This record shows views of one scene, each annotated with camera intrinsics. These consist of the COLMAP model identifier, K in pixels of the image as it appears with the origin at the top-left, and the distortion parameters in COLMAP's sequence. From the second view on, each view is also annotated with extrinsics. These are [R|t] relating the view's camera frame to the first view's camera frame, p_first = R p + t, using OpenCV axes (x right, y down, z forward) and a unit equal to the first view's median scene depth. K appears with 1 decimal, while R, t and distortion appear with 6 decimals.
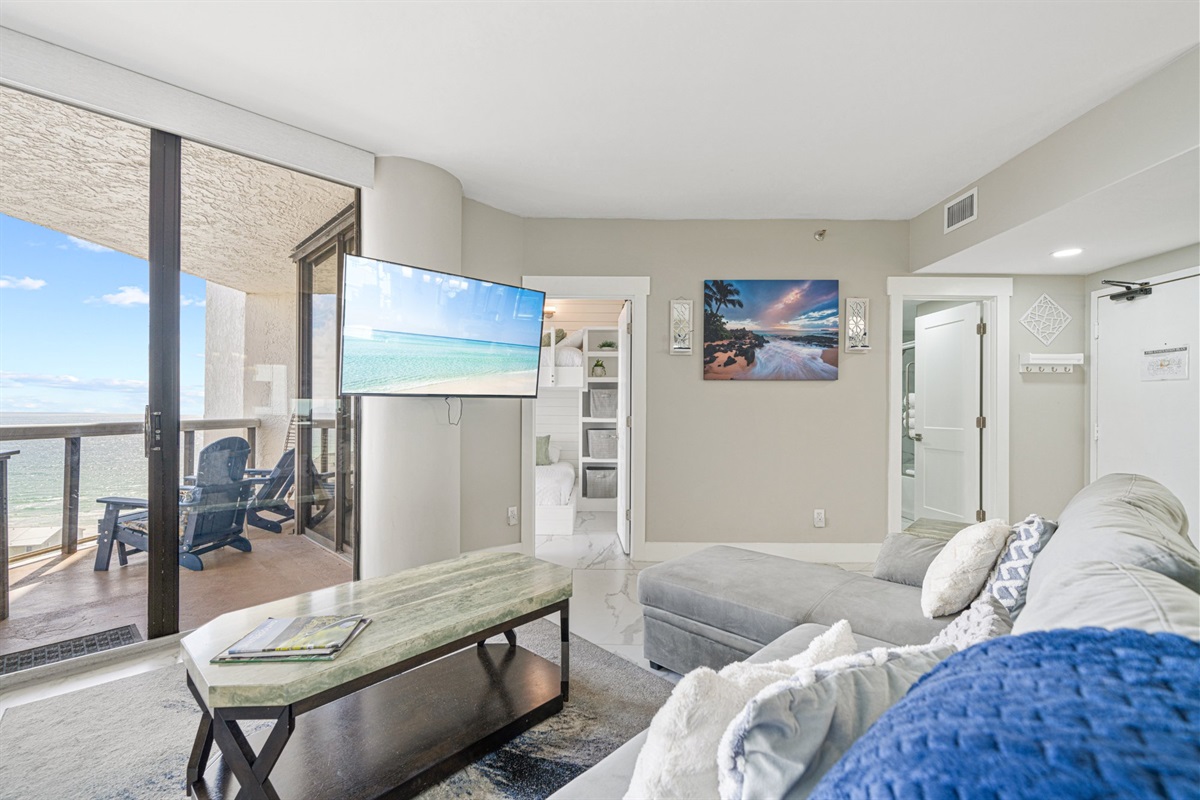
lens RADIAL K [[510.7, 0, 558.8], [0, 510.7, 410.4], [0, 0, 1]] dist [-0.005931, -0.000661]
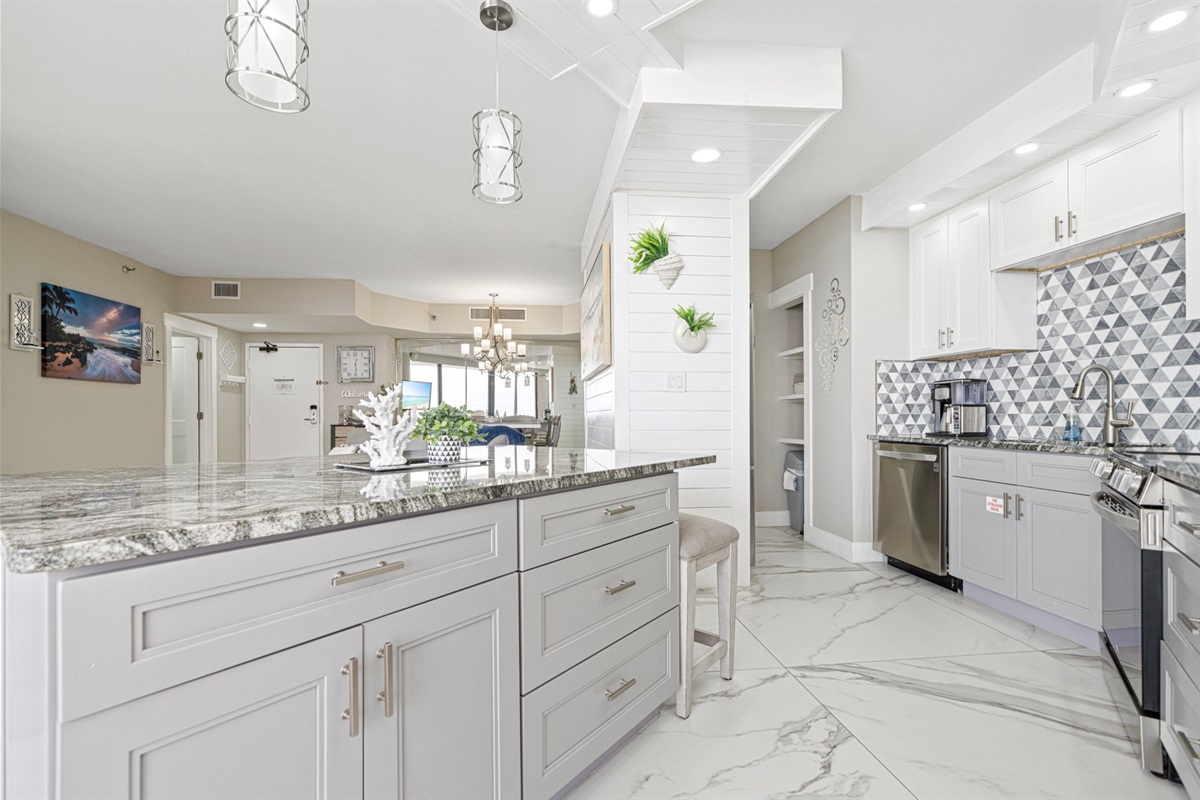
lens RADIAL K [[510.7, 0, 587.7], [0, 510.7, 418.7], [0, 0, 1]] dist [-0.005931, -0.000661]
pose [[-0.121355, -0.012588, 0.992529, -0.899594], [-0.004015, 0.999918, 0.012190, 0.009667], [-0.992601, -0.002506, -0.121395, 0.009991]]
